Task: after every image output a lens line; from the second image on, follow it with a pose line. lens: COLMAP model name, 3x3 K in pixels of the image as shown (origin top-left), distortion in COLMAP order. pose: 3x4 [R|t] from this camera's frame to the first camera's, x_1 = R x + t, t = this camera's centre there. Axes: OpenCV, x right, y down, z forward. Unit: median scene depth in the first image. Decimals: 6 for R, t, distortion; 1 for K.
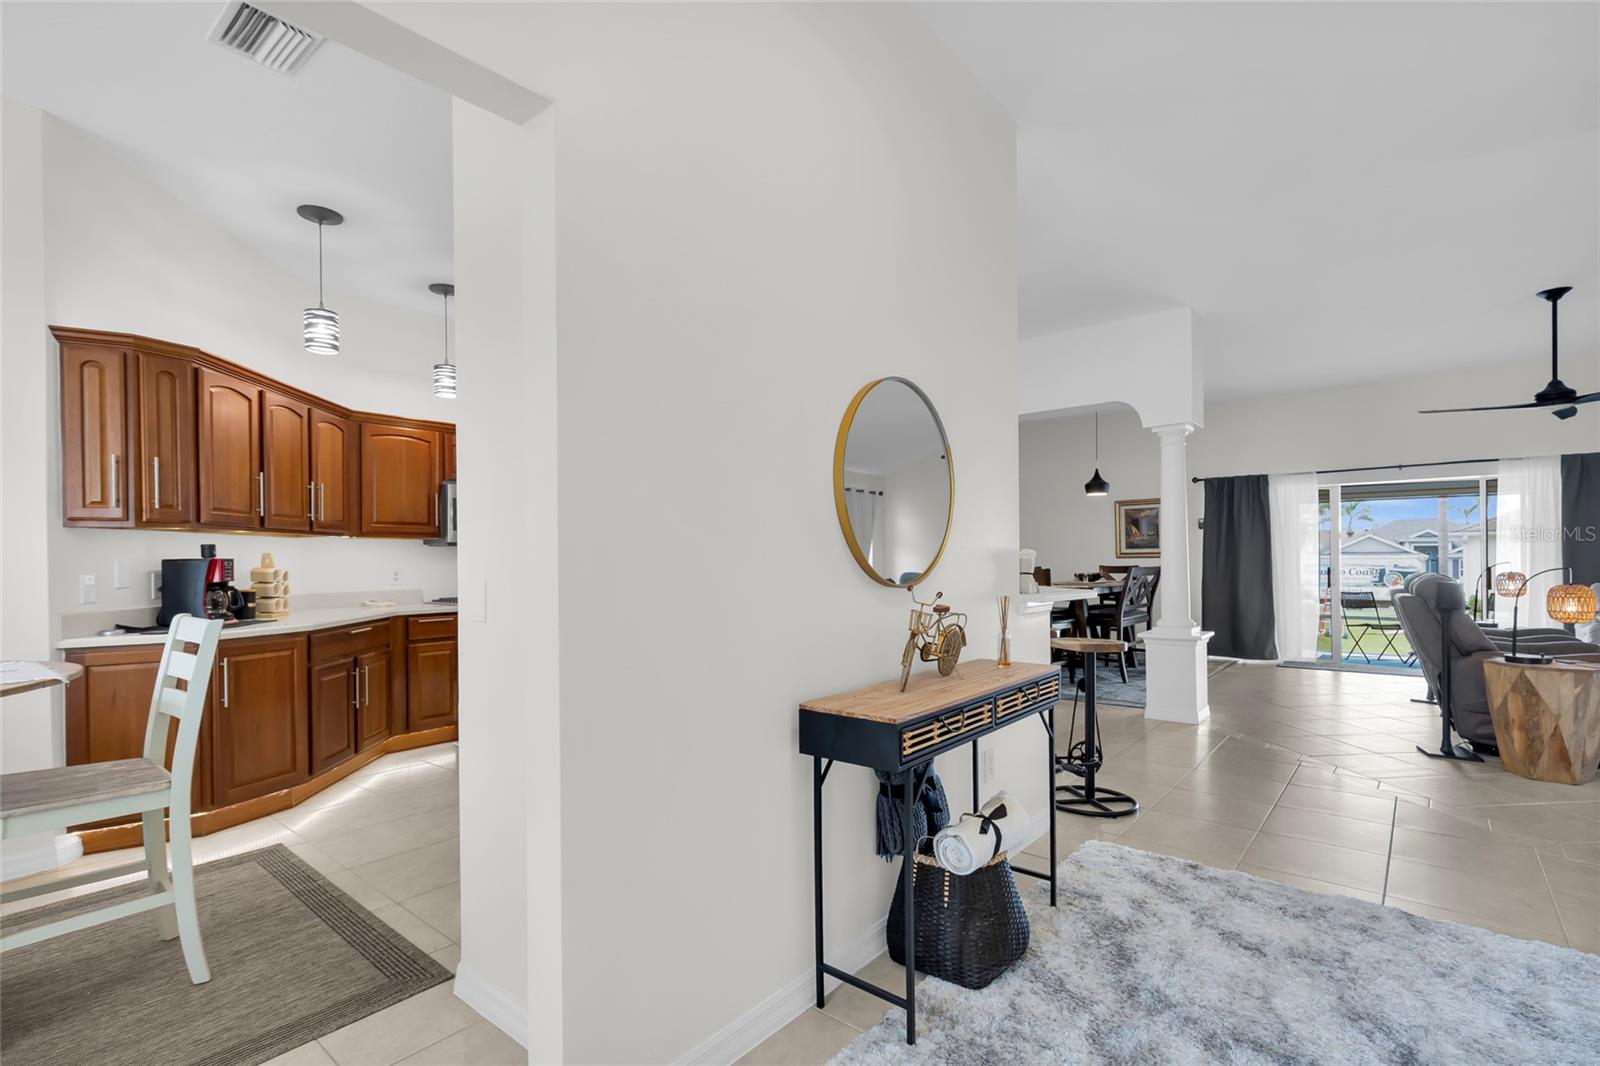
lens RADIAL K [[742.0, 0, 796.0], [0, 742.0, 559.1], [0, 0, 1]] dist [0.001544, 0.000278]
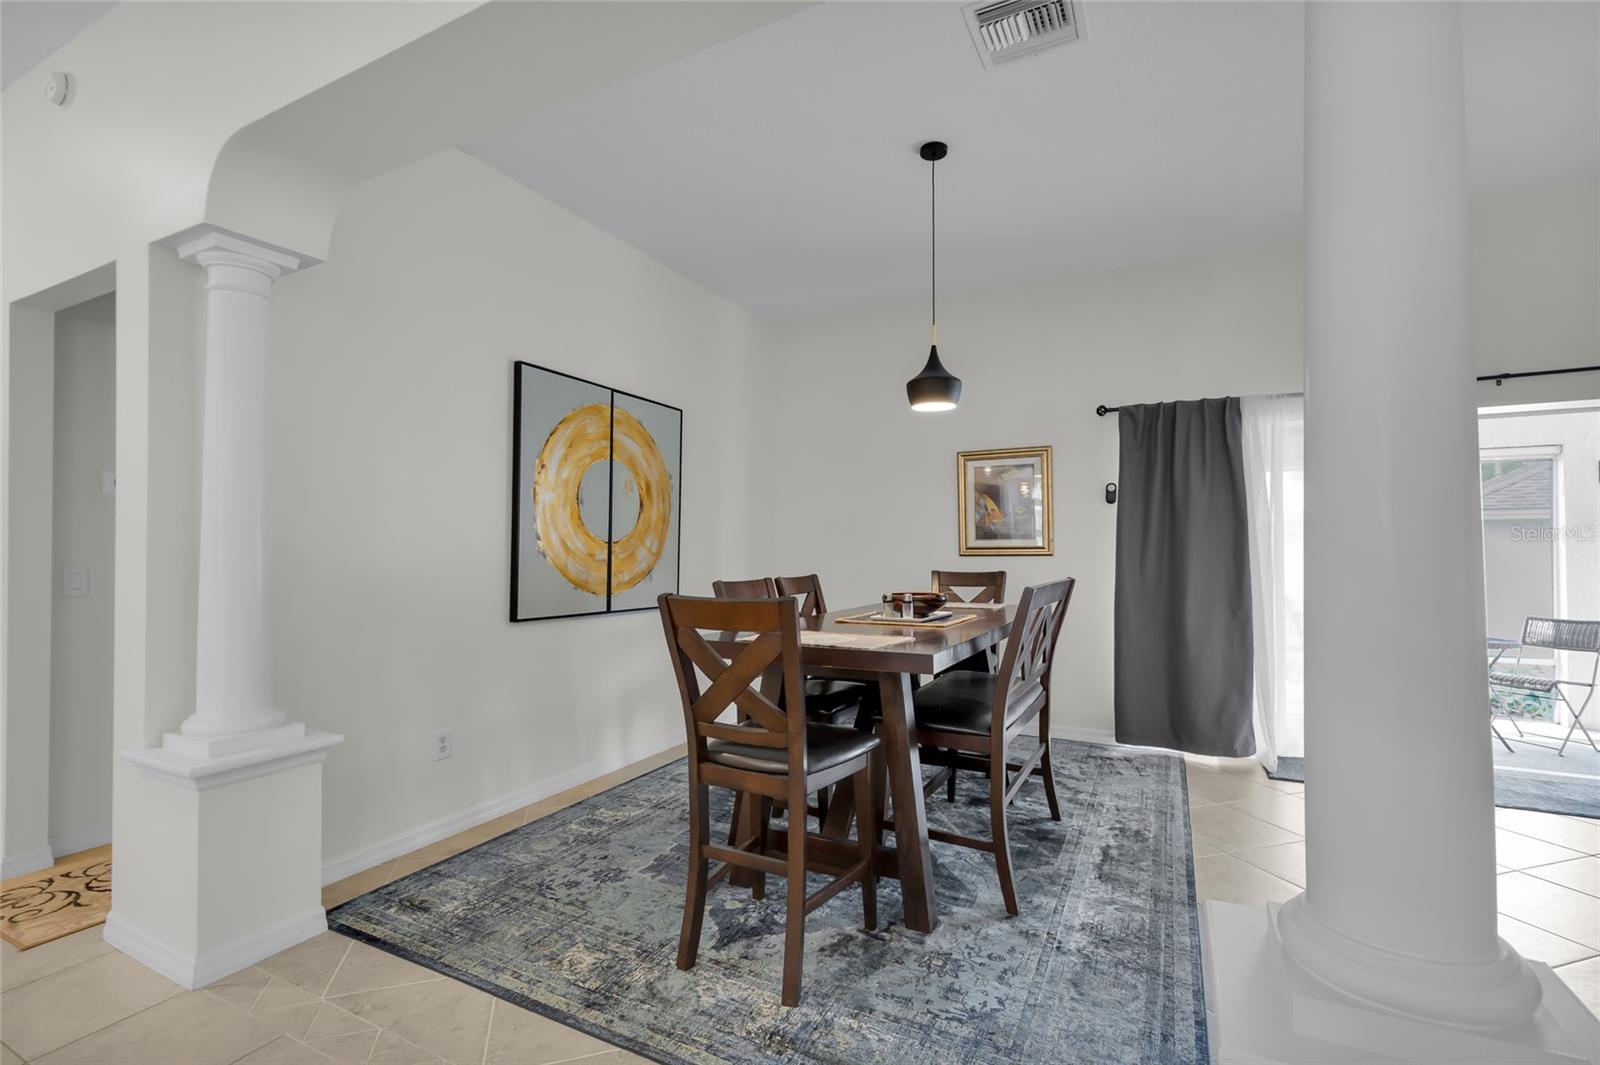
lens RADIAL K [[723.4, 0, 791.9], [0, 723.4, 545.5], [0, 0, 1]] dist [0.001728, 0.000343]
pose [[0.976217, 0.008217, 0.216640, 0.228909], [-0.006085, 0.999926, -0.010505, -0.003612], [-0.216710, 0.008937, 0.976195, 0.592023]]
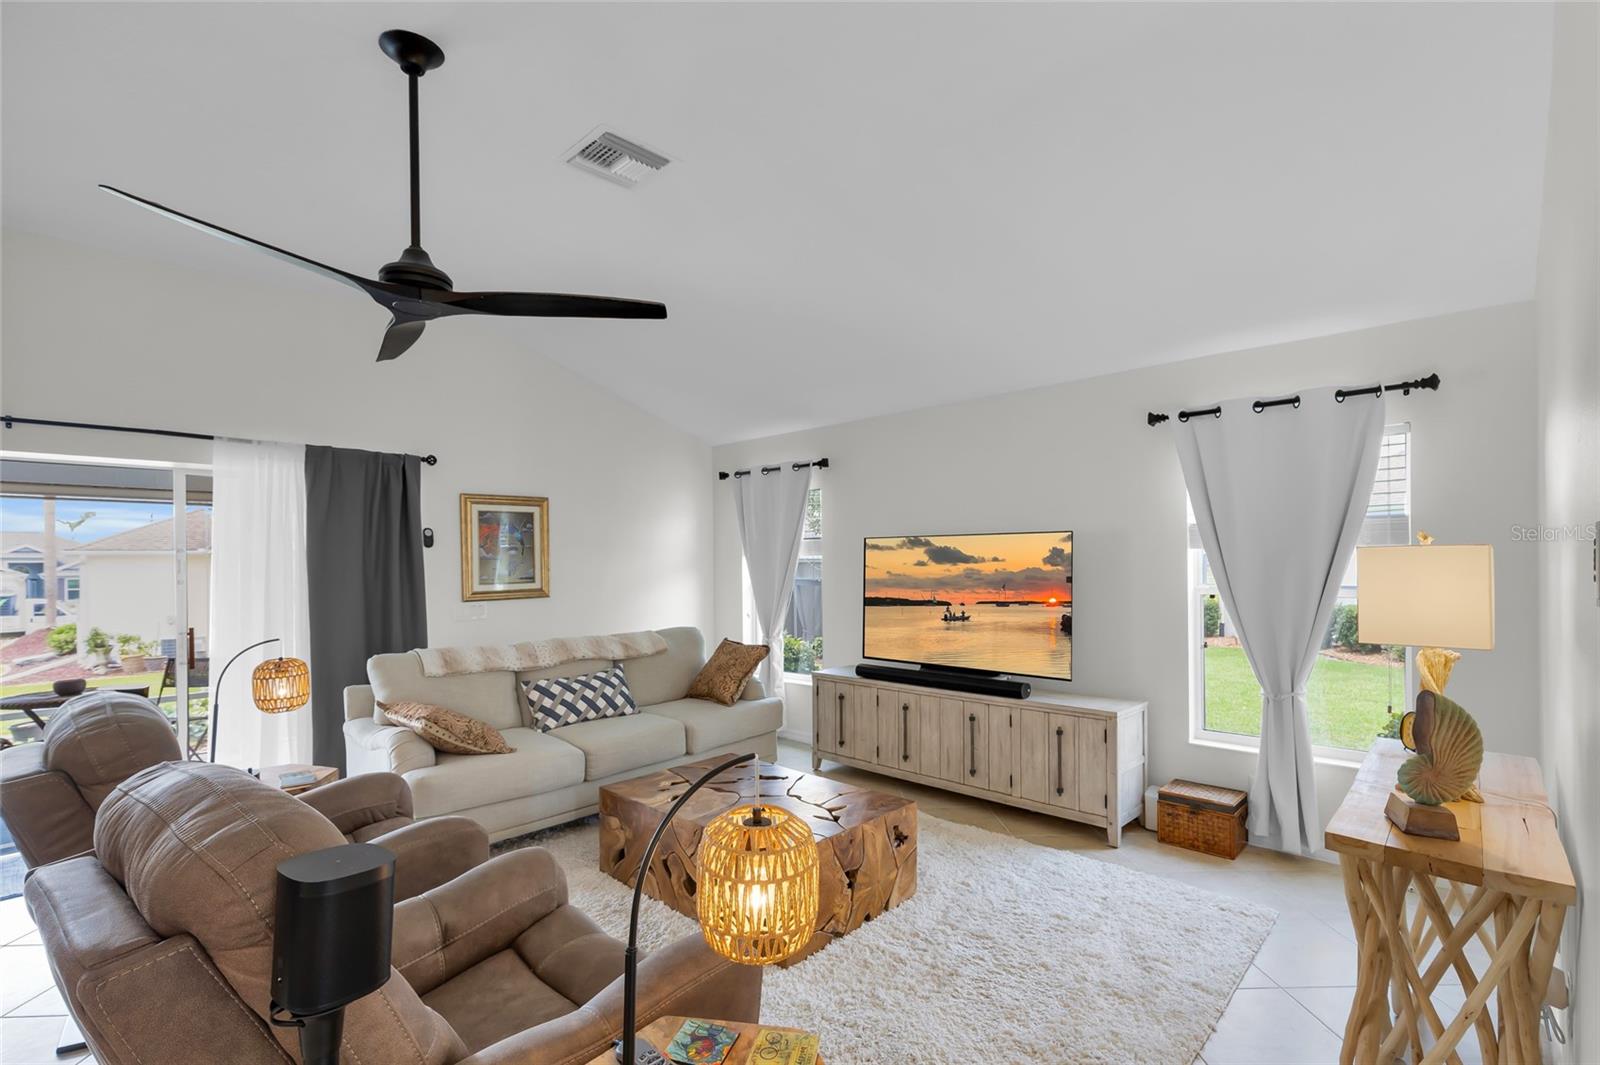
lens RADIAL K [[735.3, 0, 796.4], [0, 735.3, 559.5], [0, 0, 1]] dist [0.004982, -0.000314]
pose [[0.057954, 0.008770, 0.998281, 0.371460], [0.011706, 0.999887, -0.009463, -0.028573], [-0.998251, 0.012234, 0.057845, 0.469588]]
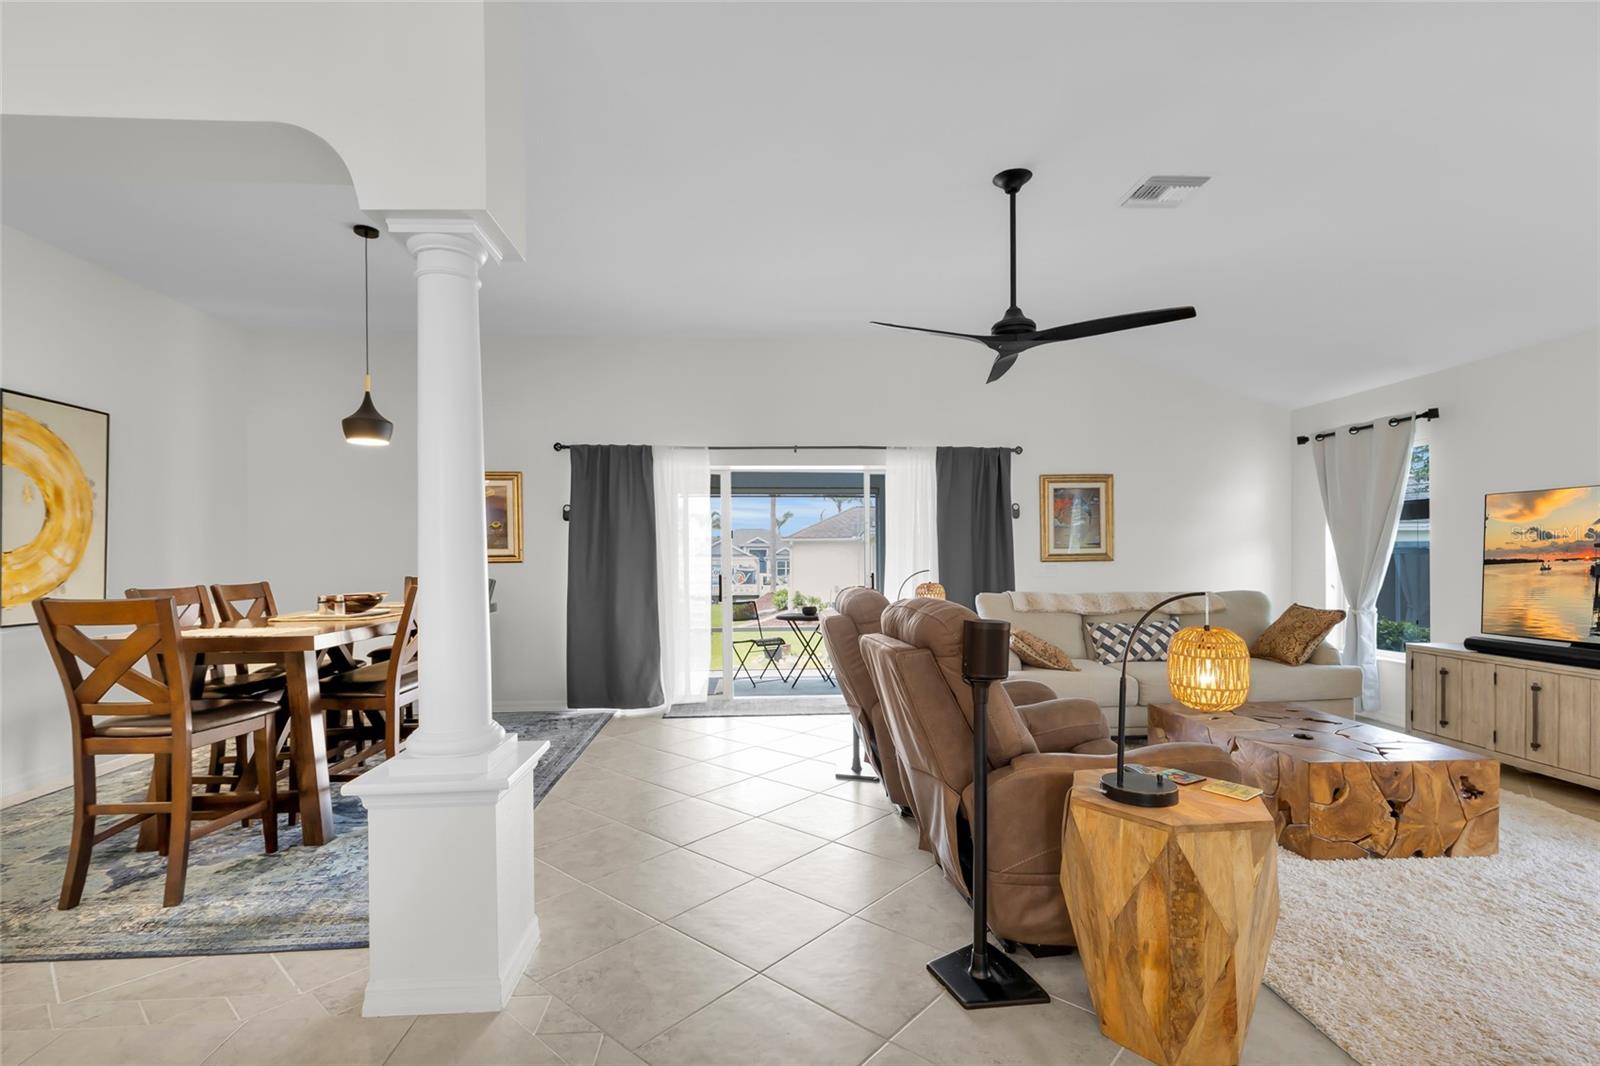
lens RADIAL K [[735.3, 0, 796.4], [0, 735.3, 560.0], [0, 0, 1]] dist [0.004982, -0.000314]
pose [[0.720962, -0.000807, 0.692974, 0.254576], [0.001239, 0.999999, -0.000124, -0.004708], [-0.692974, 0.000948, 0.720962, 0.408129]]
